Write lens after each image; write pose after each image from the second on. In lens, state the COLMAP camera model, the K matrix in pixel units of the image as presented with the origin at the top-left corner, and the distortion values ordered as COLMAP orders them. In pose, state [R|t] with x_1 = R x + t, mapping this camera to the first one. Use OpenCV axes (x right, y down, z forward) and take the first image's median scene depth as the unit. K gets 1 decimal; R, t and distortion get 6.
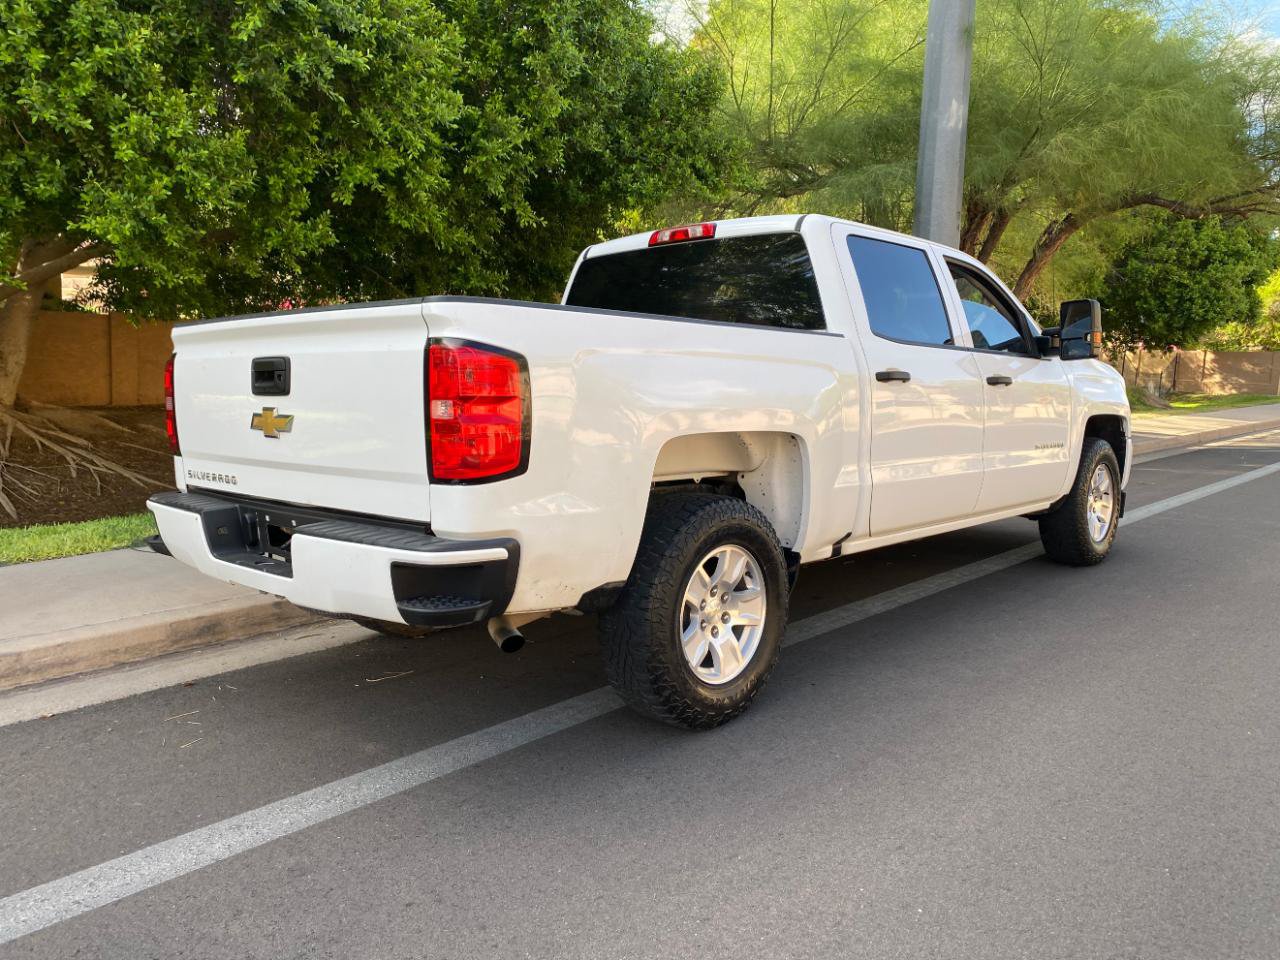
lens RADIAL K [[977.1, 0, 650.2], [0, 977.1, 480.2], [0, 0, 1]] dist [0.016472, -0.002802]
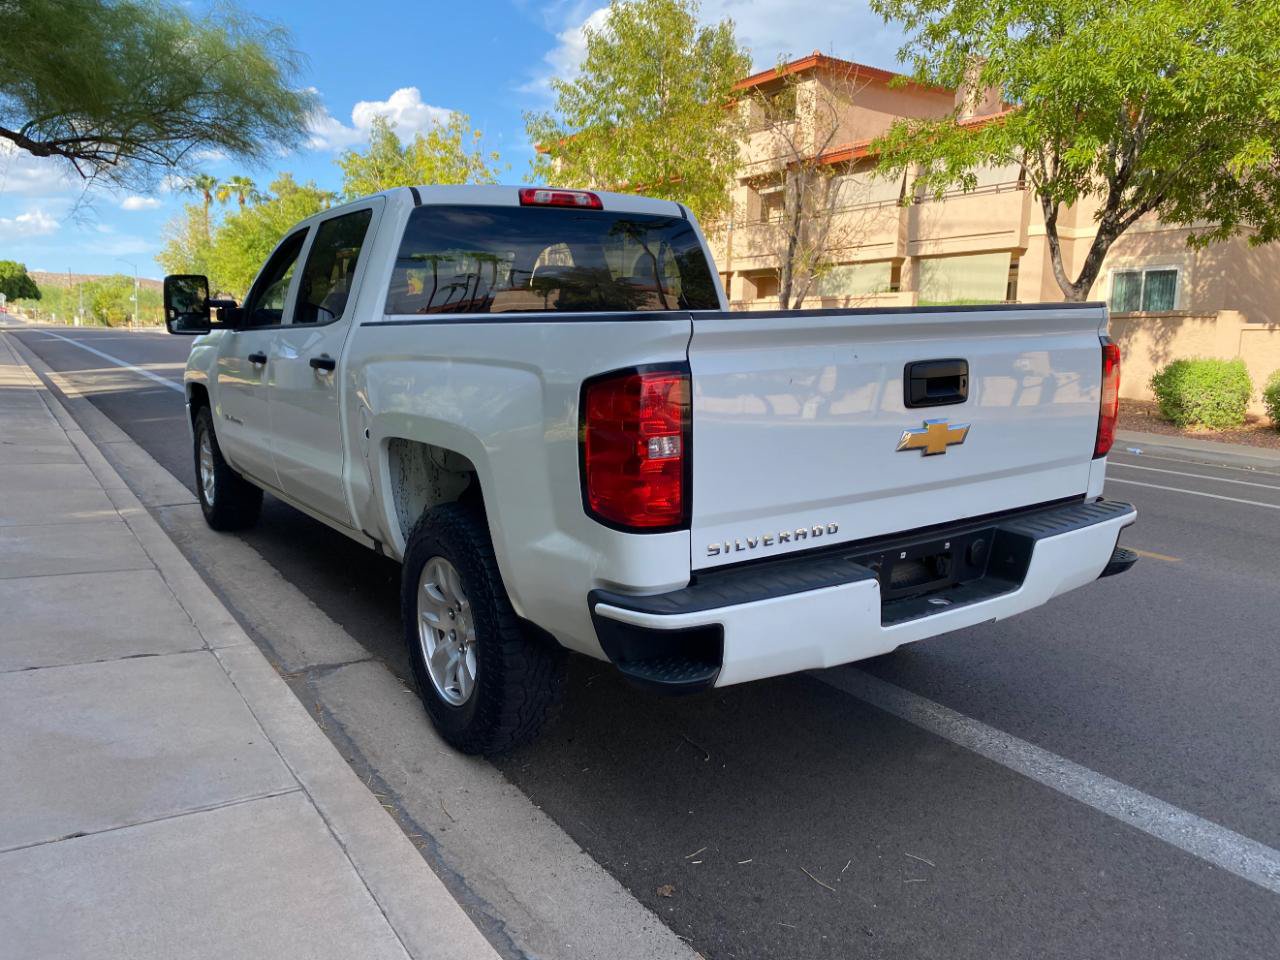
lens RADIAL K [[982.0, 0, 640.0], [0, 982.0, 480.0], [0, 0, 1]] dist [0.009713, -0.003096]
pose [[0.235560, -0.170808, 0.956732, -0.754779], [0.107677, 0.982960, 0.148980, -0.105482], [-0.965876, 0.067924, 0.249938, 0.619280]]
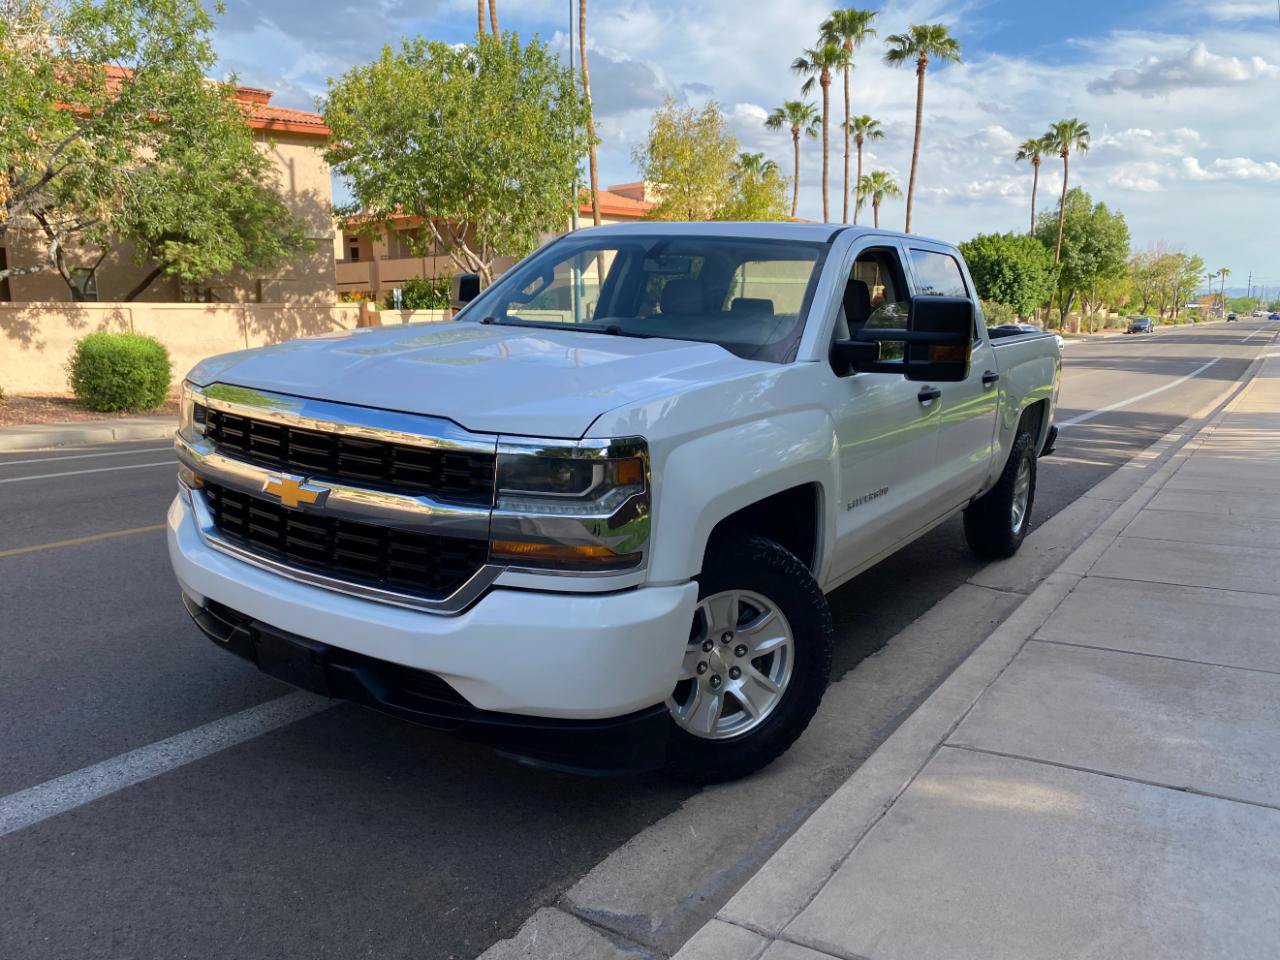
lens RADIAL K [[984.9, 0, 655.8], [0, 984.9, 476.1], [0, 0, 1]] dist [0.012035, 0.000161]
pose [[-0.979938, -0.018691, -0.198424, 0.435439], [-0.073196, 0.959769, 0.271081, -0.257782], [0.185374, 0.280167, -0.941883, 1.924873]]
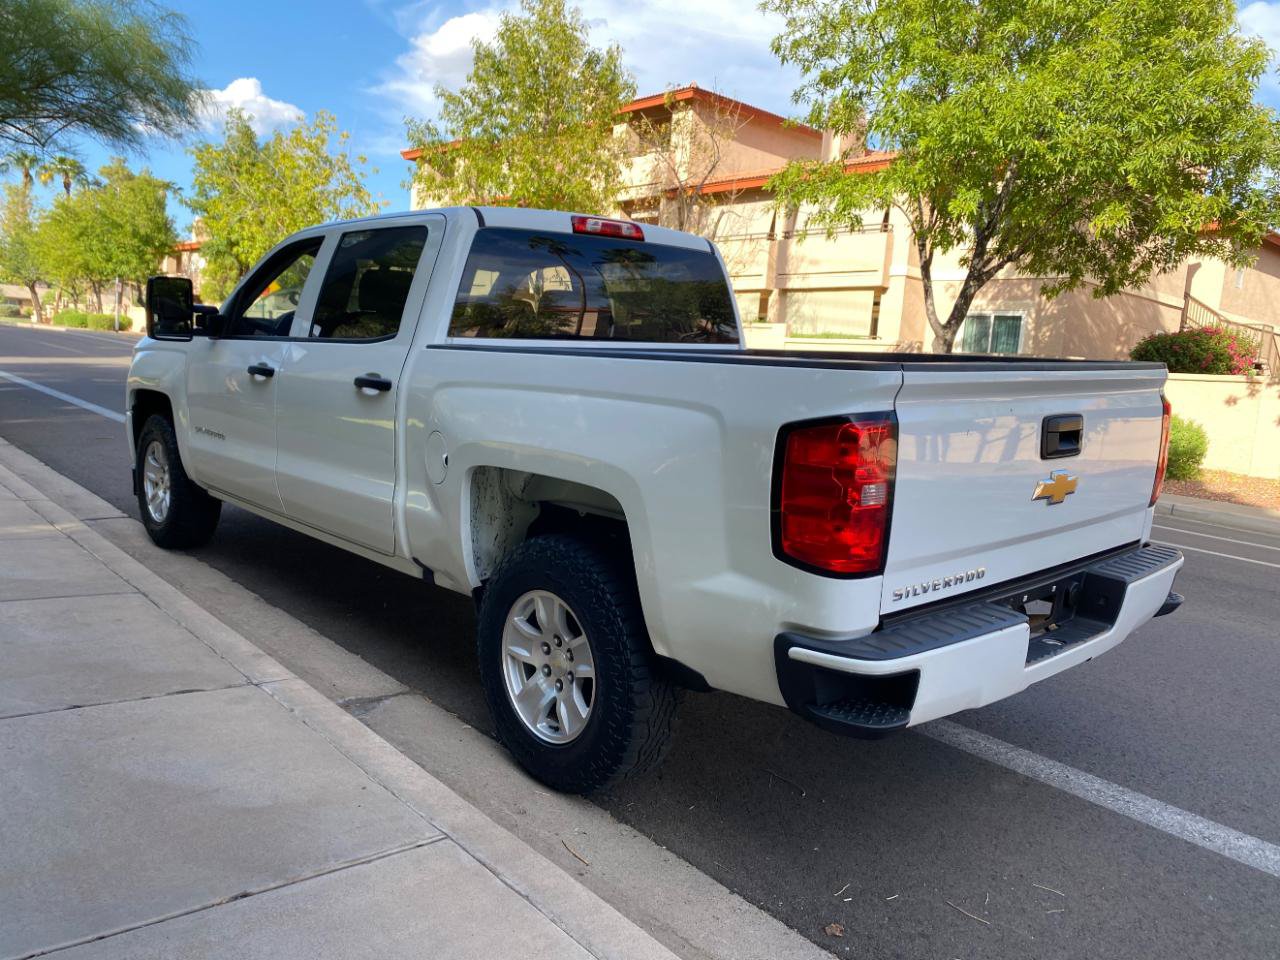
lens RADIAL K [[979.6, 0, 632.3], [0, 979.6, 480.4], [0, 0, 1]] dist [0.028260, -0.029888]
pose [[0.091515, -0.150732, 0.984330, -0.780365], [0.057522, 0.987627, 0.145889, -0.130780], [-0.994141, 0.043270, 0.099054, 0.774848]]
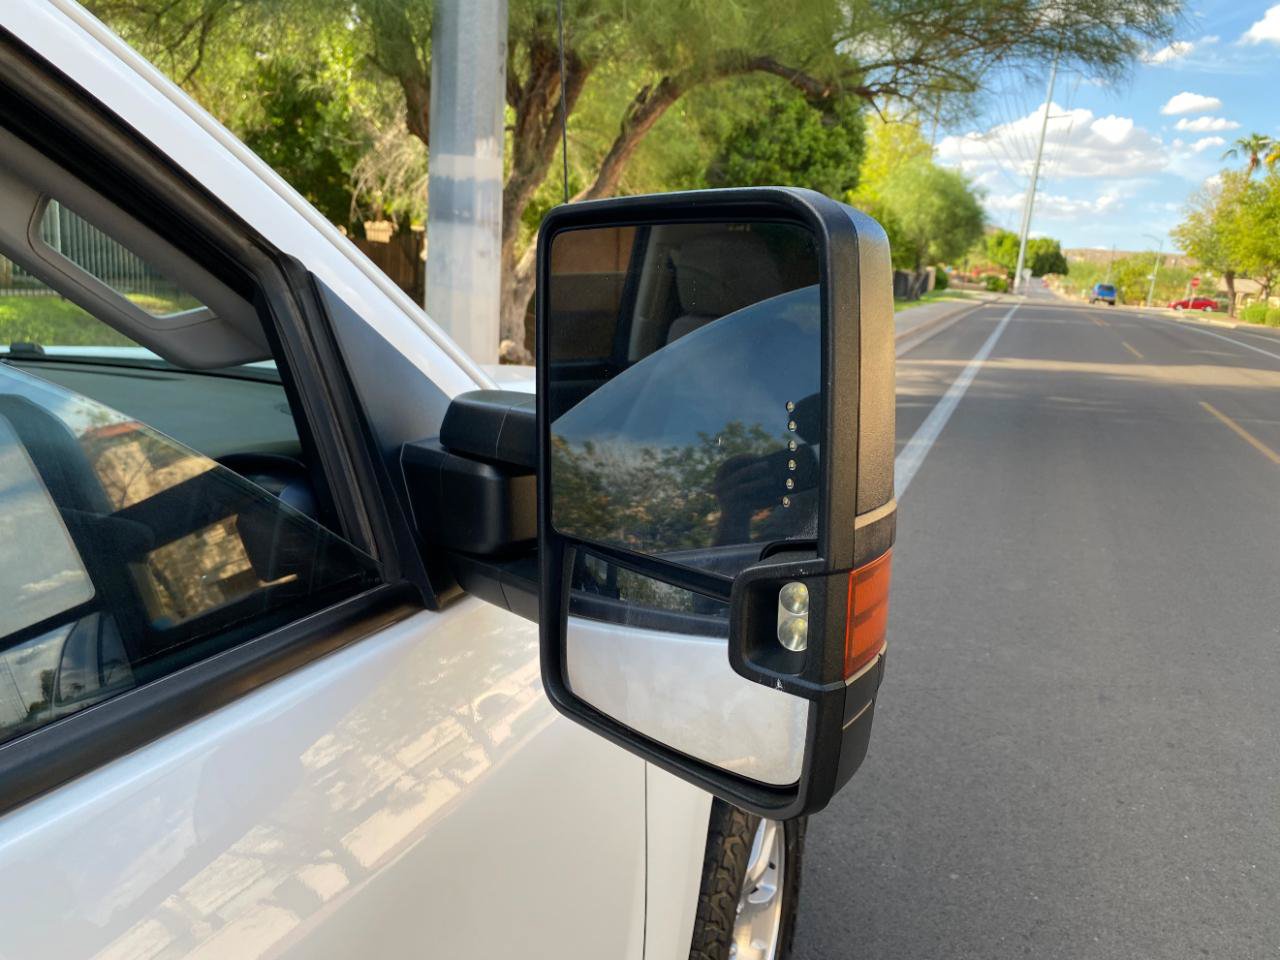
lens RADIAL K [[984.9, 0, 640.0], [0, 984.9, 480.0], [0, 0, 1]] dist [0.015235, 0.003493]
pose [[0.931169, -0.048274, 0.361377, 0.378724], [0.008662, 0.993845, 0.110441, -0.159124], [-0.364484, -0.099709, 0.925856, 0.871162]]
